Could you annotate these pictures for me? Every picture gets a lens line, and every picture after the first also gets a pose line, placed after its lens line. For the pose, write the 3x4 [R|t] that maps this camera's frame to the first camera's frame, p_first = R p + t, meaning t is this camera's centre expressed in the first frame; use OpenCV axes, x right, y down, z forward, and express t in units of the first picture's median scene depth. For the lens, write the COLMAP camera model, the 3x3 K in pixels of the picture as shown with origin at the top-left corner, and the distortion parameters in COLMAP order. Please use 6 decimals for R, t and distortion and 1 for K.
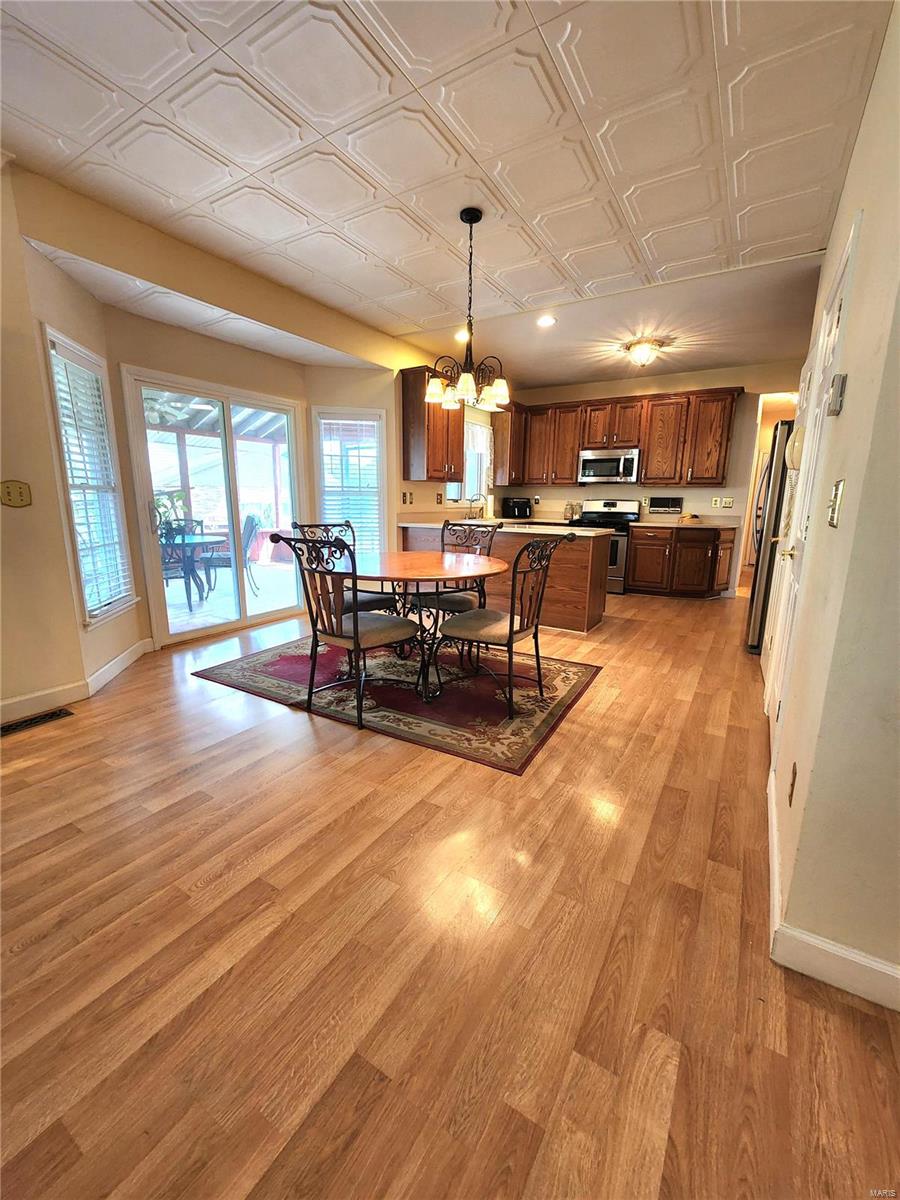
lens RADIAL K [[491.4, 0, 448.6], [0, 491.4, 600.1], [0, 0, 1]] dist [-0.001043, 0.000656]
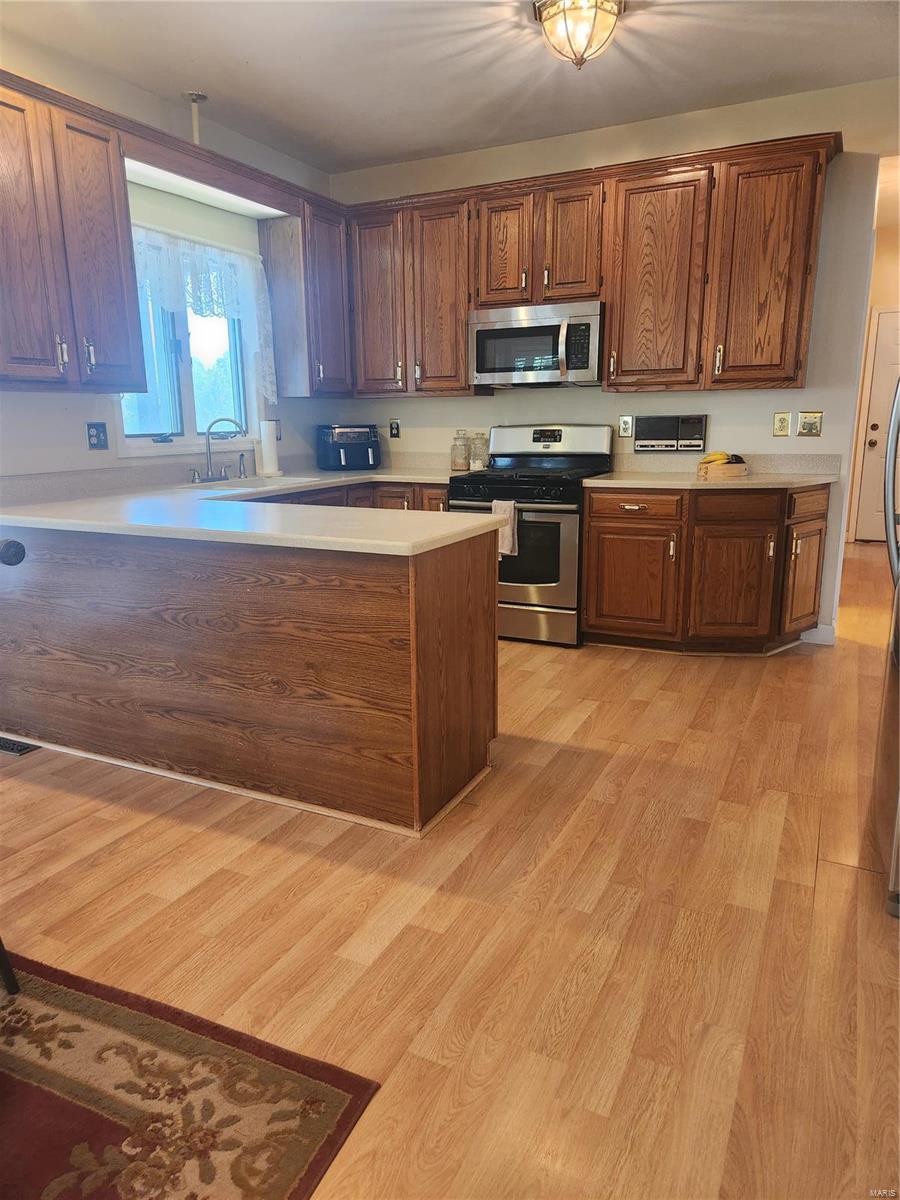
lens RADIAL K [[801.2, 0, 438.4], [0, 801.2, 597.8], [0, 0, 1]] dist [0.062672, -0.045005]
pose [[0.995754, -0.045273, 0.080147, 0.231237], [0.043696, 0.998817, 0.021334, -0.096084], [-0.081018, -0.017741, 0.996555, 0.404244]]
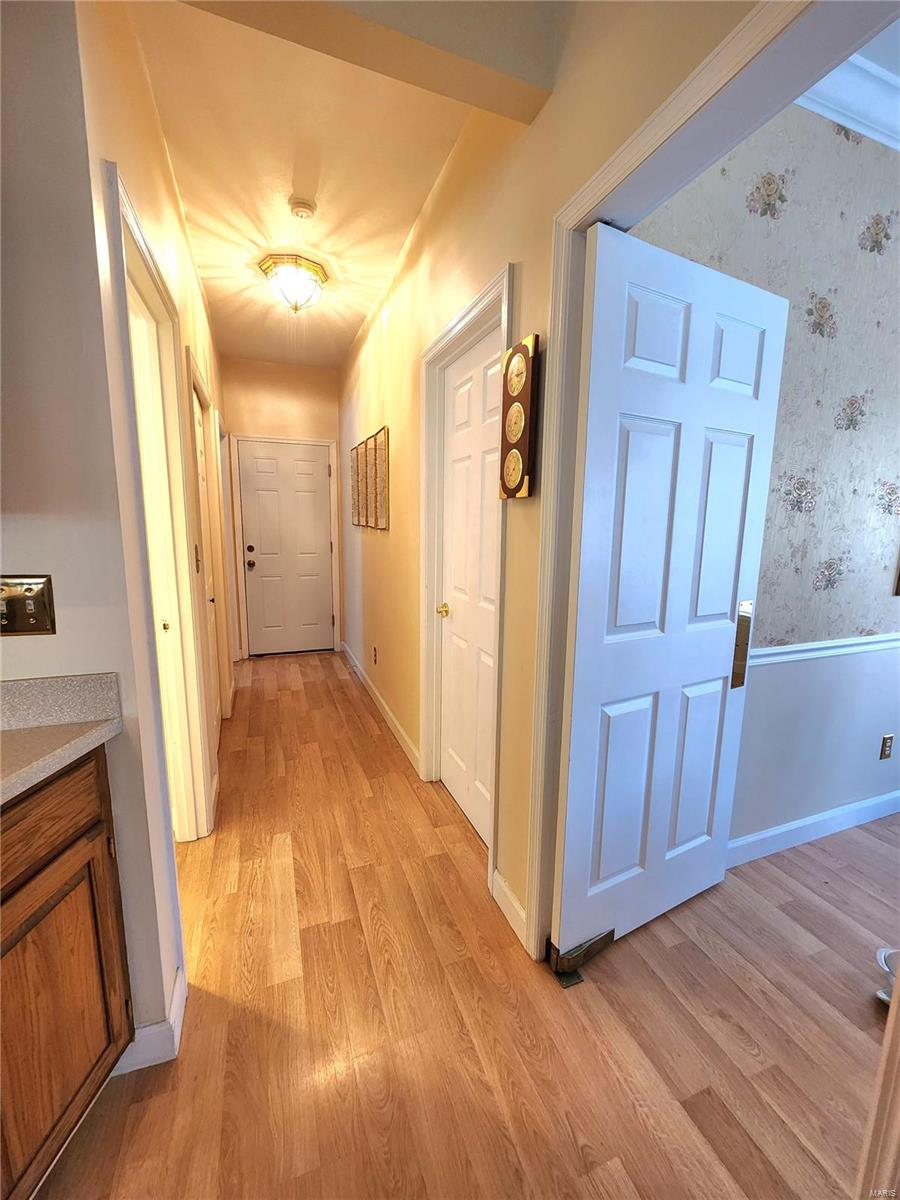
lens RADIAL K [[491.4, 0, 450.8], [0, 491.4, 601.5], [0, 0, 1]] dist [-0.001043, 0.000656]
pose [[0.607312, -0.131042, 0.783582, 0.652561], [0.152491, 0.987191, 0.046905, -0.229338], [-0.779692, 0.091004, 0.619515, 0.970699]]
